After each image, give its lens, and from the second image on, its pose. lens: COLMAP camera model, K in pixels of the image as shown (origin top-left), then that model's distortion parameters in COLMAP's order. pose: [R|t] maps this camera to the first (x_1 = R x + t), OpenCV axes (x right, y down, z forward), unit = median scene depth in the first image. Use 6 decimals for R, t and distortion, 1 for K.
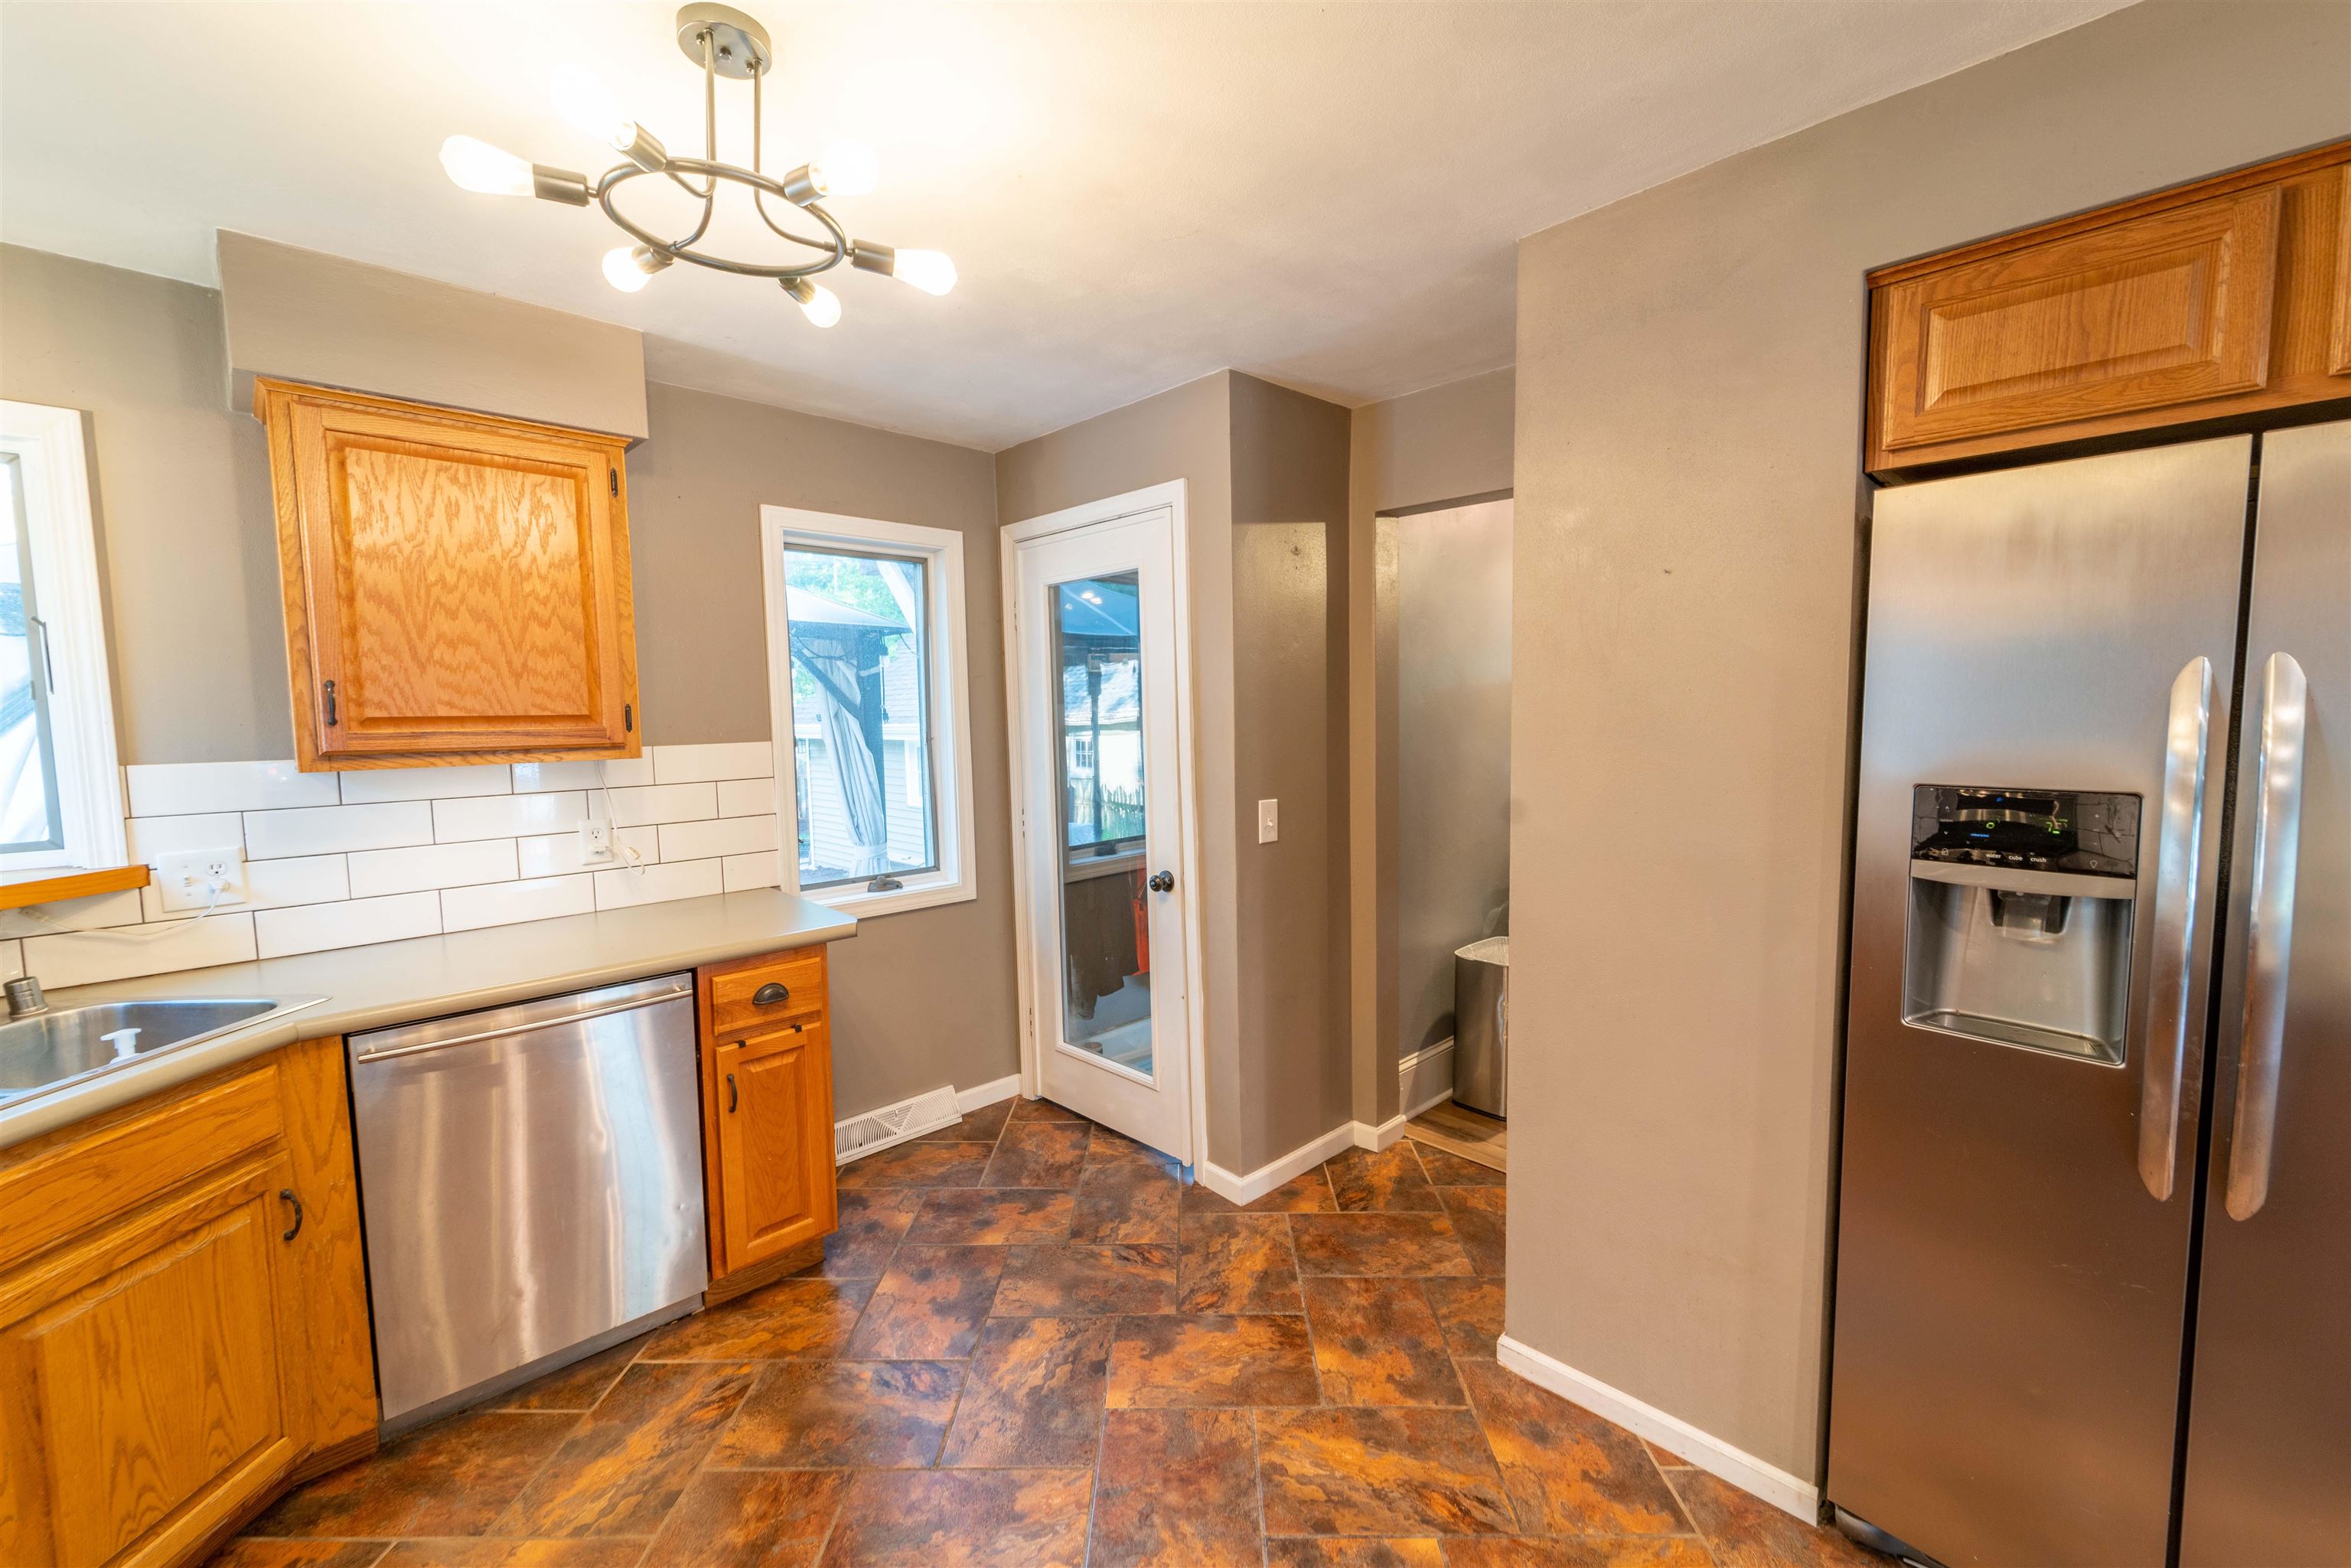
lens RADIAL K [[959.3, 0, 1178.1], [0, 959.3, 781.0], [0, 0, 1]] dist [0.003872, -0.001851]
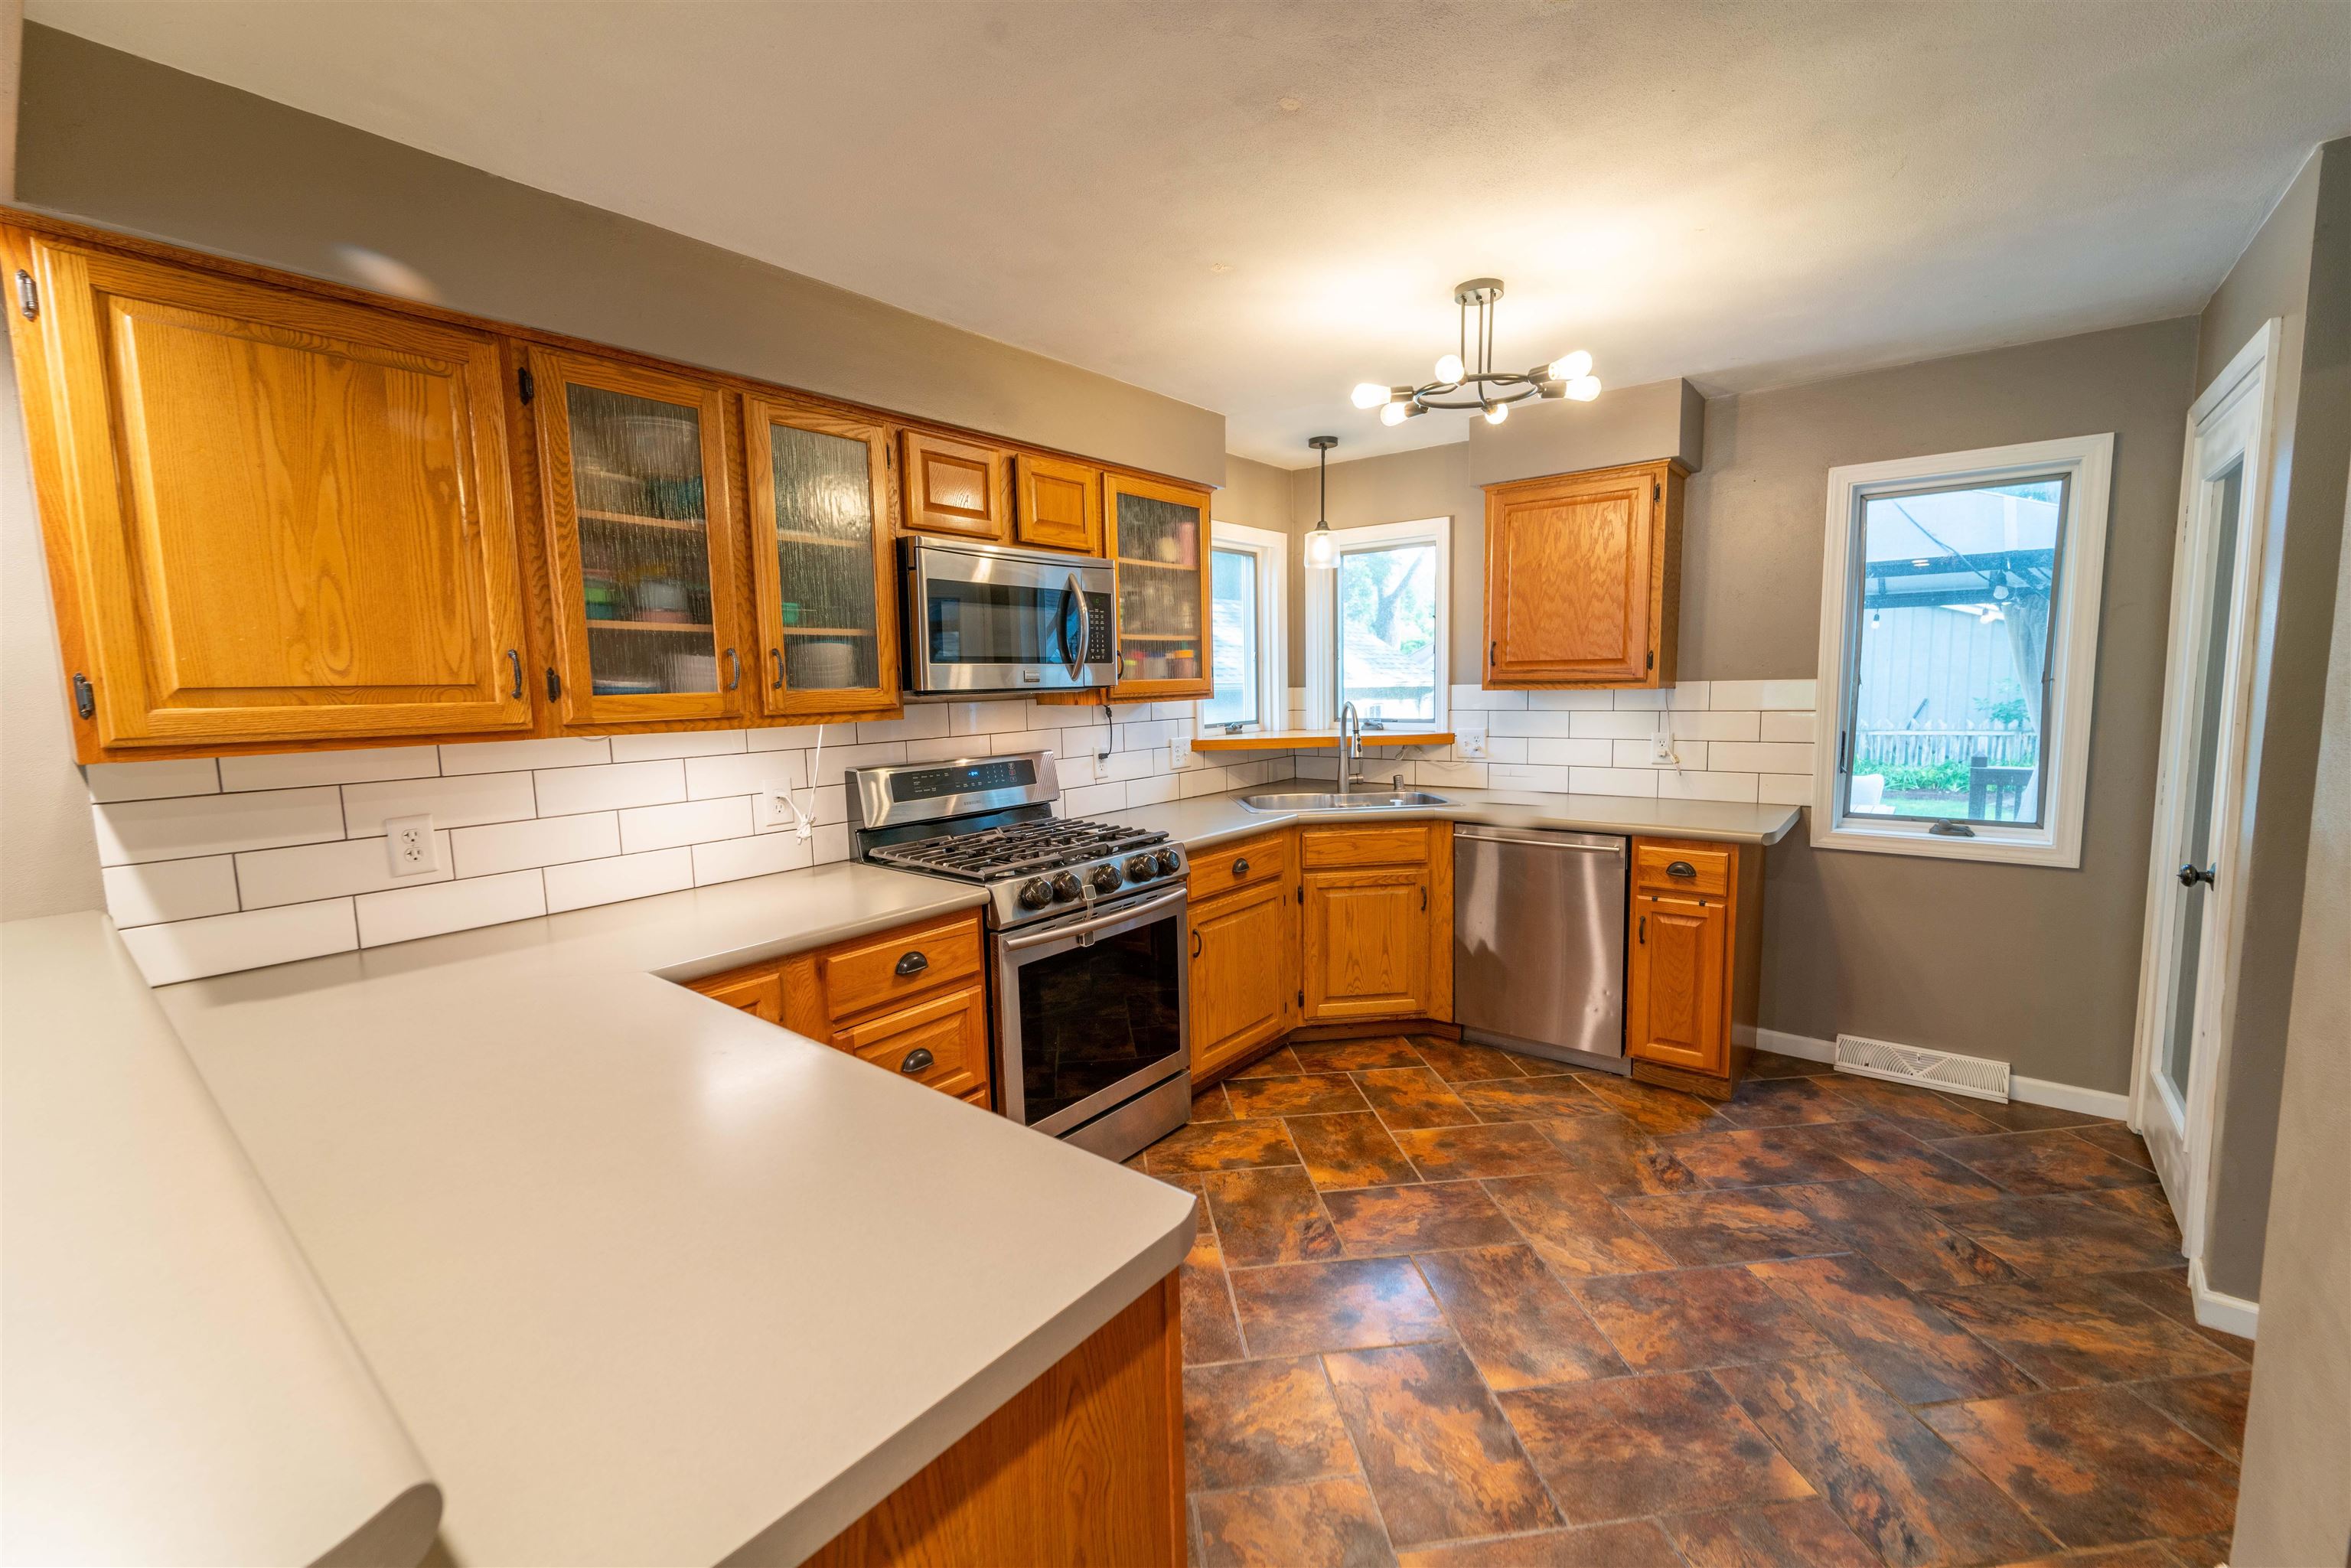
lens RADIAL K [[959.3, 0, 1172.7], [0, 959.3, 783.5], [0, 0, 1]] dist [0.003872, -0.001851]
pose [[0.113425, 0.122698, -0.985941, 0.812376], [-0.055324, 0.991586, 0.117036, -0.012657], [0.992005, 0.041271, 0.119259, 0.144604]]
